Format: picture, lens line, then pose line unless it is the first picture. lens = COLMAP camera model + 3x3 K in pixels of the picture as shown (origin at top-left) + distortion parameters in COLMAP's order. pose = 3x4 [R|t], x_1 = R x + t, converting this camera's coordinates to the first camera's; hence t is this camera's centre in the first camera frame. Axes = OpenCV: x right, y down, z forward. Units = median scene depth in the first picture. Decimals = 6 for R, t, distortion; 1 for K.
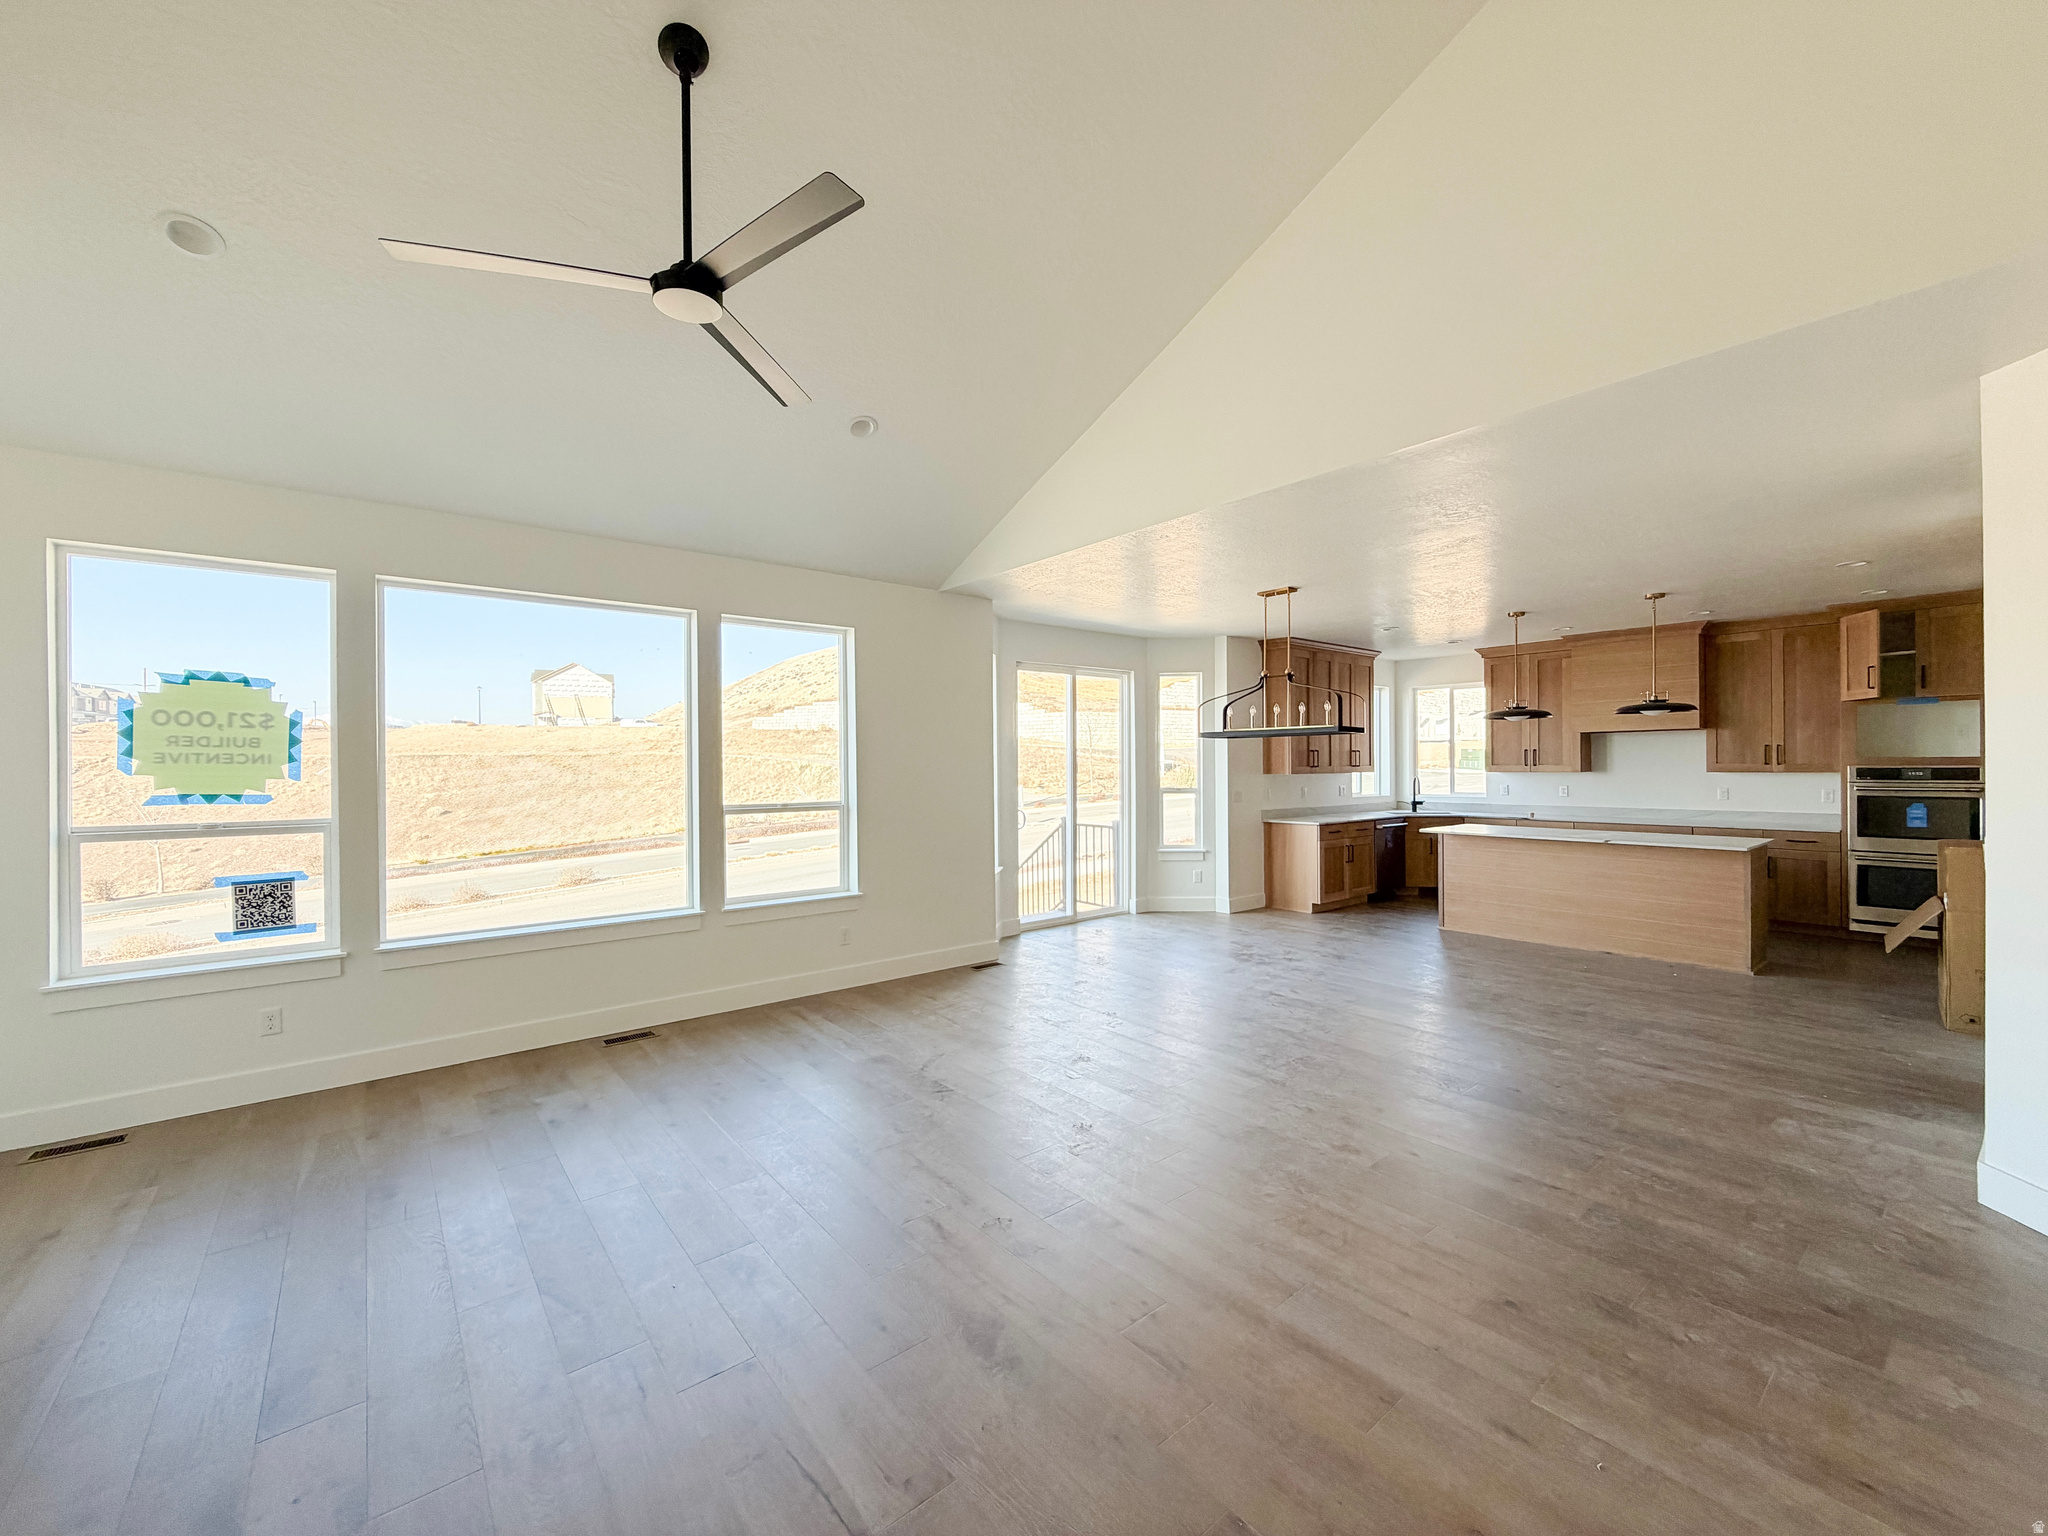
lens RADIAL K [[834.6, 0, 1005.7], [0, 834.6, 770.6], [0, 0, 1]] dist [-0.003873, -0.000758]
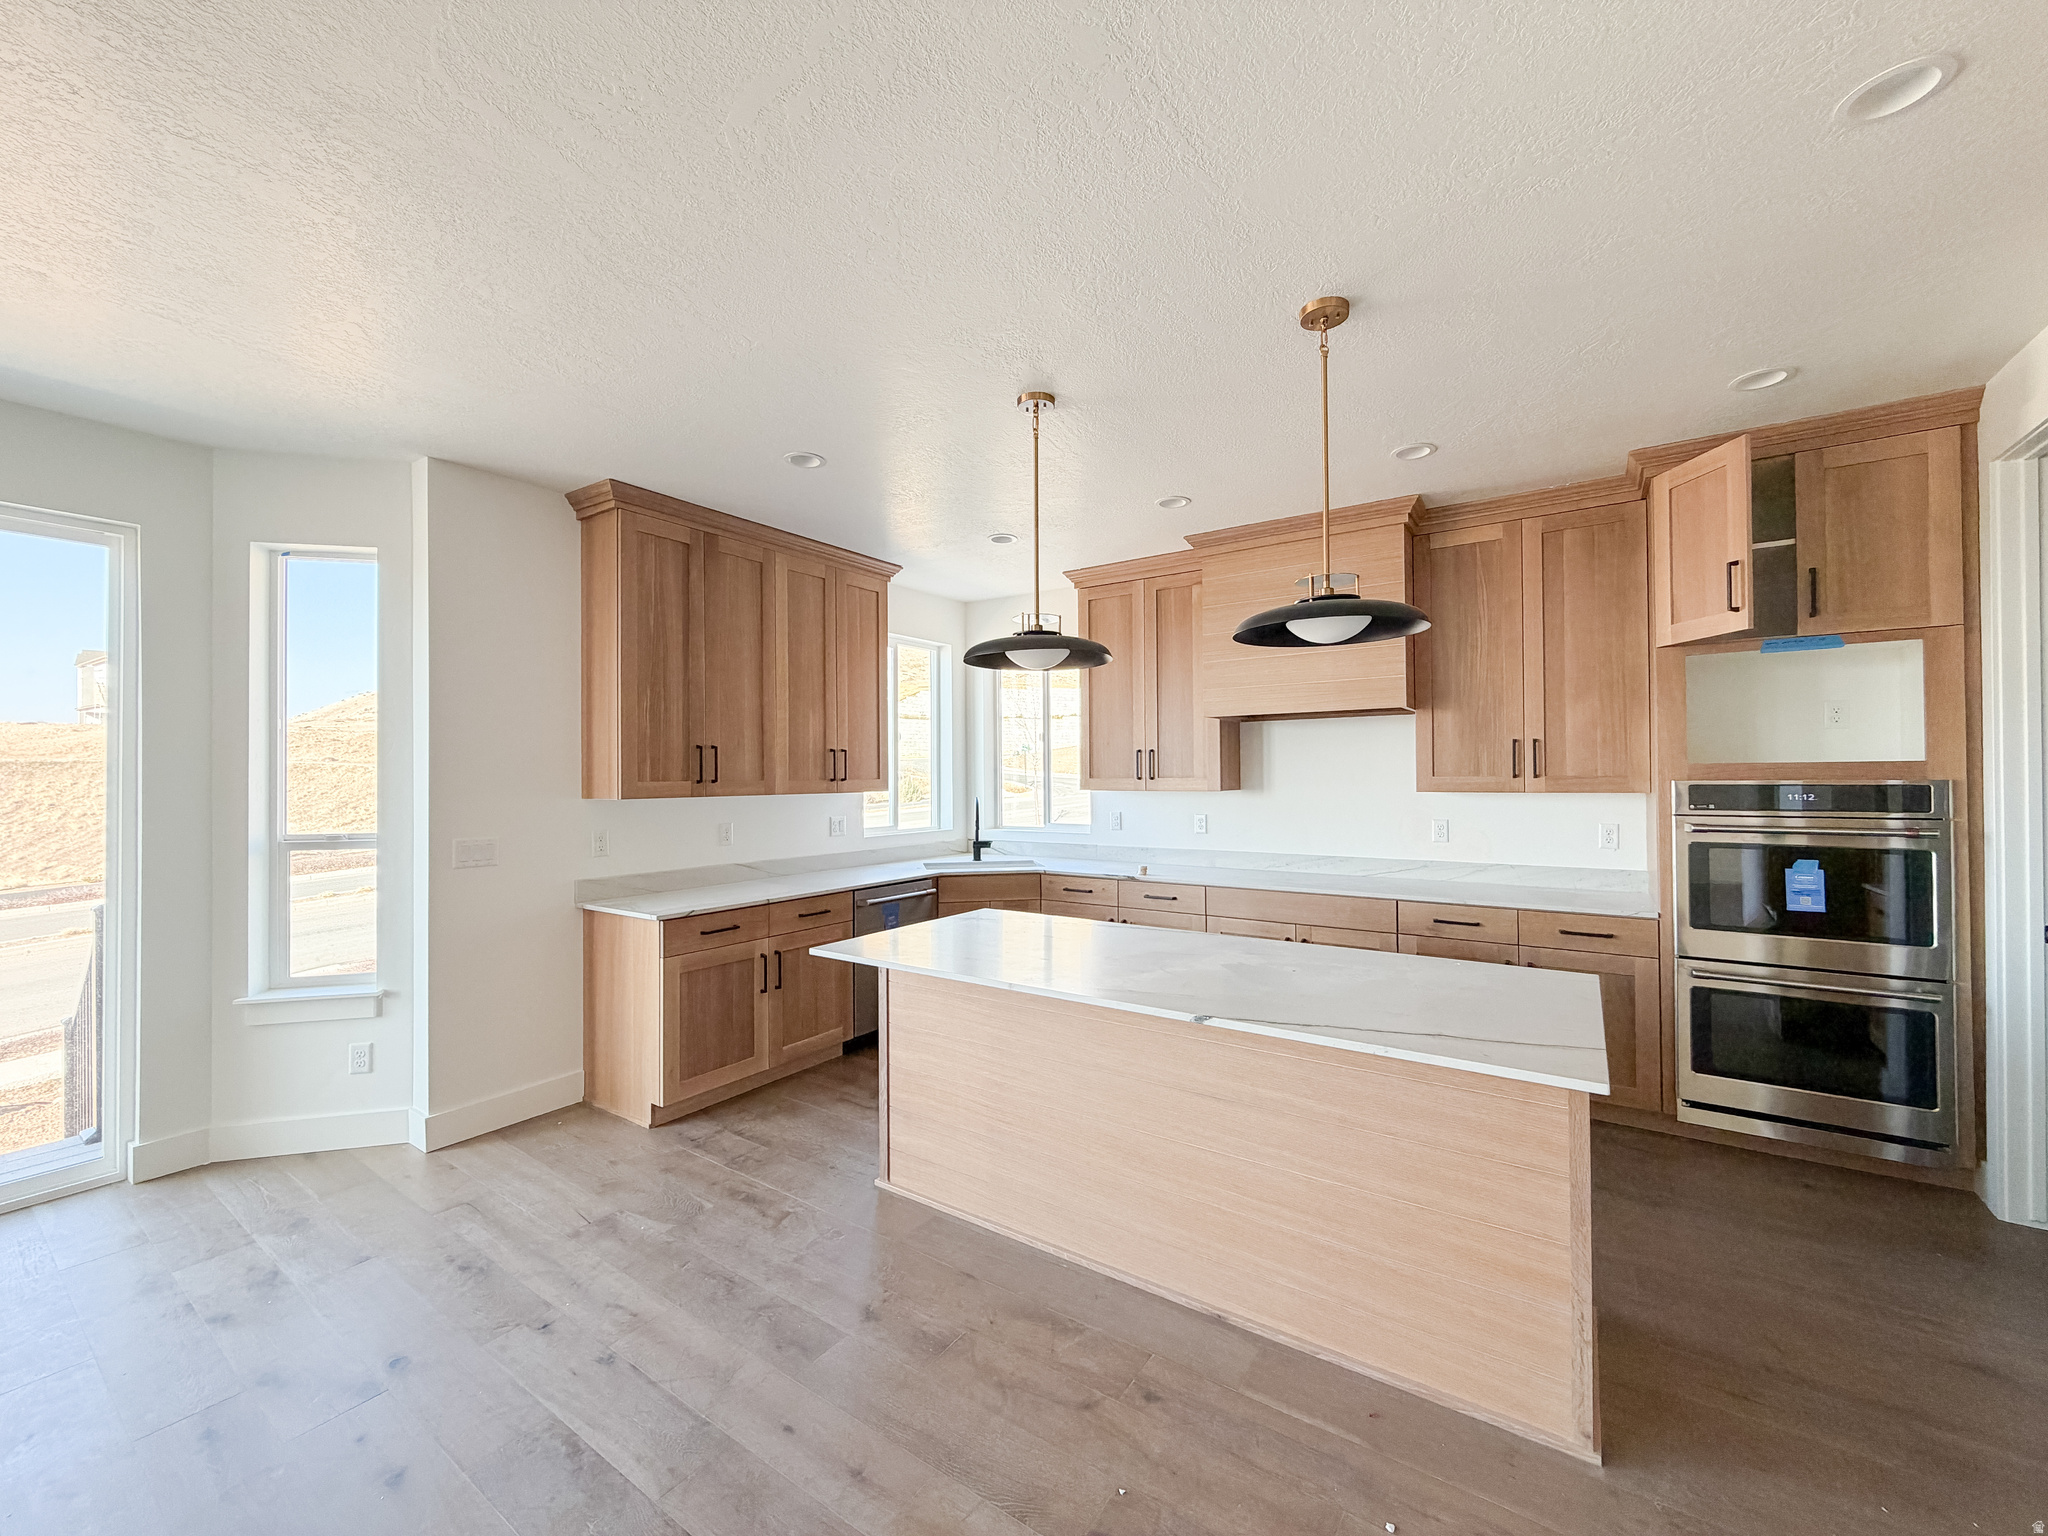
lens RADIAL K [[834.6, 0, 1023.7], [0, 834.6, 771.9], [0, 0, 1]] dist [-0.003873, -0.000758]
pose [[0.955435, 0.002896, 0.295187, 0.448488], [0.000795, 0.999923, -0.012386, -0.004153], [-0.295201, 0.012069, 0.955359, 0.568994]]
